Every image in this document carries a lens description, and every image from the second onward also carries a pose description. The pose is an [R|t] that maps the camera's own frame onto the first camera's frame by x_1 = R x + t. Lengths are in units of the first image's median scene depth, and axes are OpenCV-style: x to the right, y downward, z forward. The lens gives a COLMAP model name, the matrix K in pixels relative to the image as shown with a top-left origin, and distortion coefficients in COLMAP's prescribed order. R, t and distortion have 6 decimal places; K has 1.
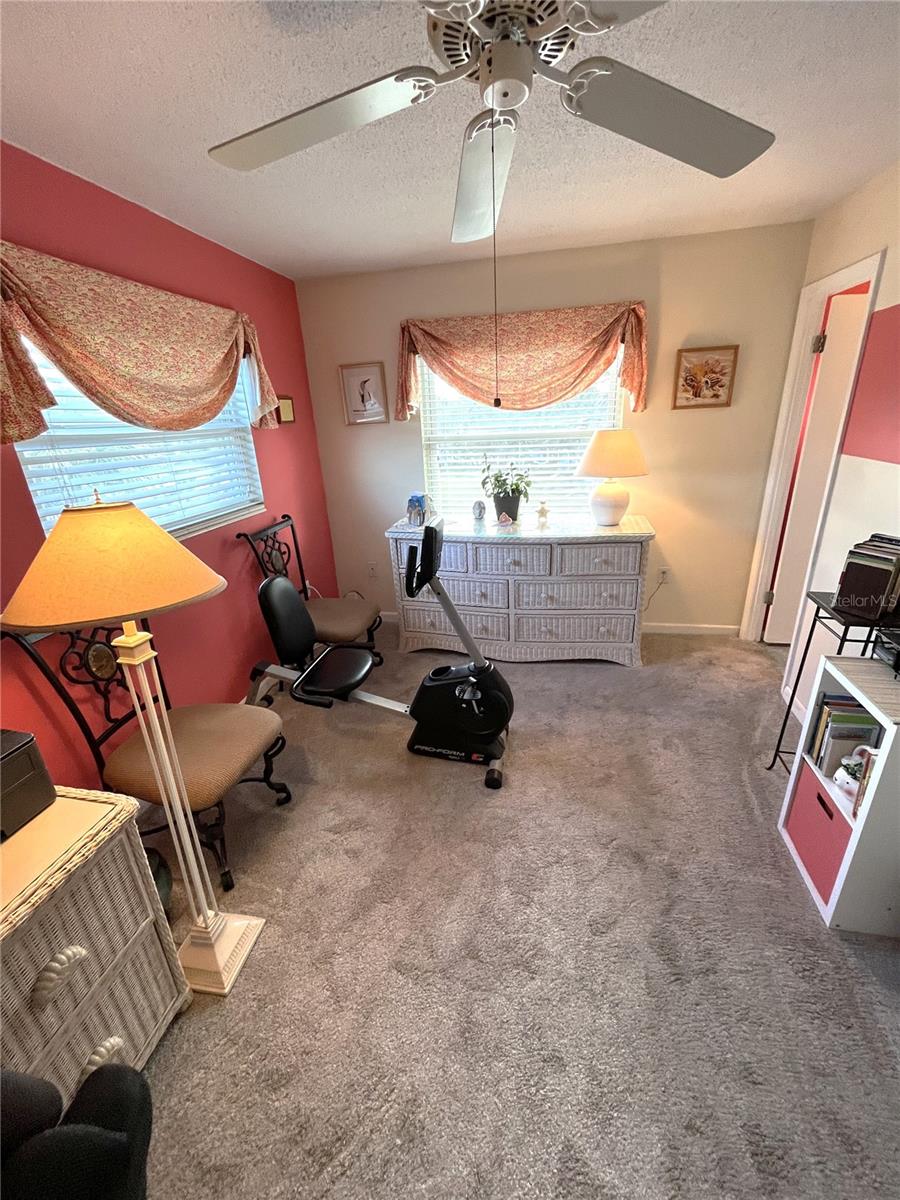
lens RADIAL K [[485.4, 0, 444.3], [0, 485.4, 599.6], [0, 0, 1]] dist [-0.000663, 0.000163]
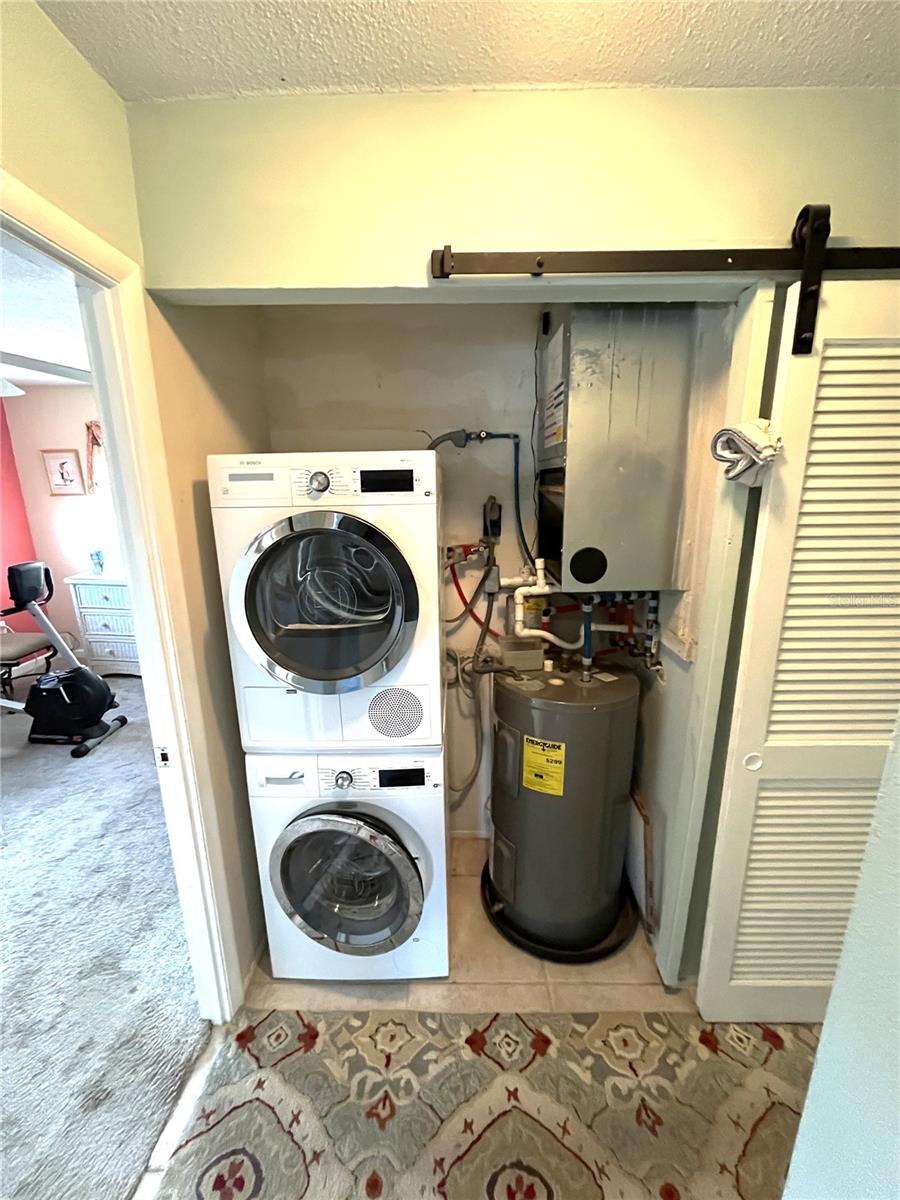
lens RADIAL K [[485.4, 0, 452.3], [0, 485.4, 599.0], [0, 0, 1]] dist [-0.000663, 0.000163]
pose [[0.976991, -0.014464, 0.212787, 0.591620], [0.043421, 0.990291, -0.132051, 0.122124], [-0.208812, 0.138253, 0.968134, -0.418805]]
